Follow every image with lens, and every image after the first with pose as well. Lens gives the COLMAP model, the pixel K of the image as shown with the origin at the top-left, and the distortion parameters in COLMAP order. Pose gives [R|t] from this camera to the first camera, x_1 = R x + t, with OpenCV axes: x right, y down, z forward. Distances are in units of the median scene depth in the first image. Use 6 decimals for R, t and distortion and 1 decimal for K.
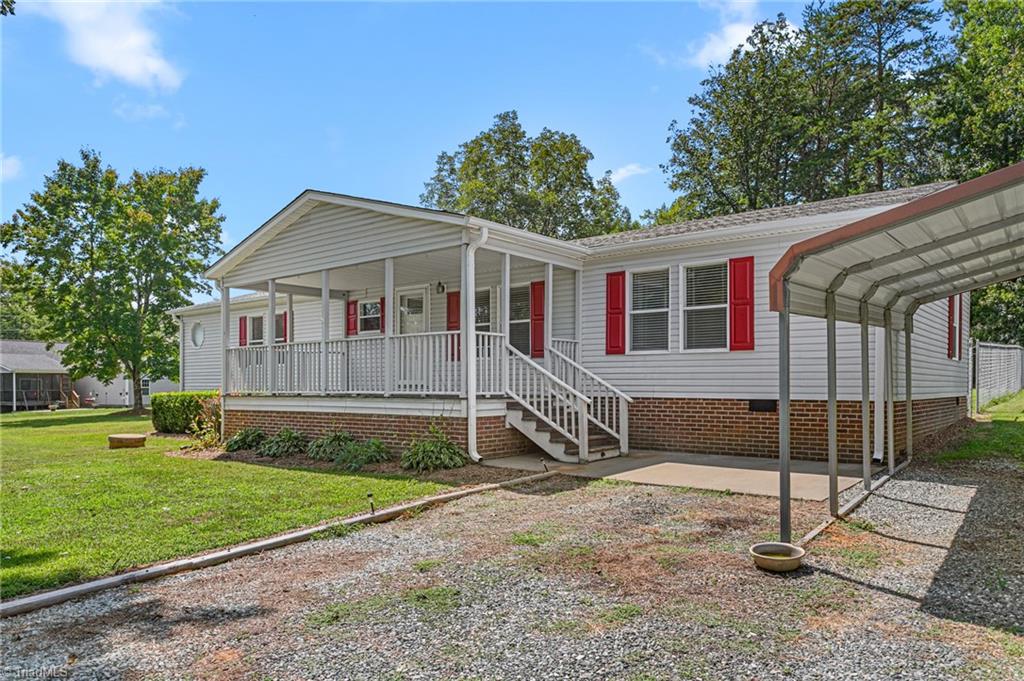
lens RADIAL K [[693.4, 0, 512.0], [0, 693.4, 340.5], [0, 0, 1]] dist [-0.001487, -0.000294]
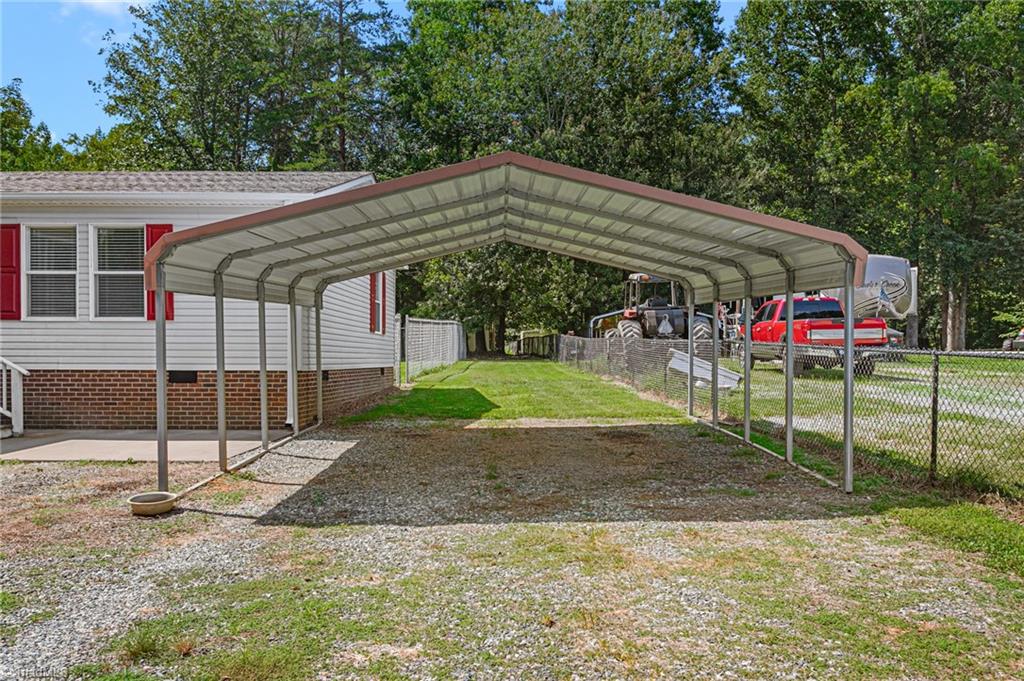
lens RADIAL K [[806.3, 0, 513.8], [0, 806.3, 360.7], [0, 0, 1]] dist [0.016276, -0.002188]
pose [[0.773807, -0.001840, 0.633418, -0.001857], [-0.041296, 0.997722, 0.053346, -0.008984], [-0.632073, -0.067437, 0.771969, -0.173772]]
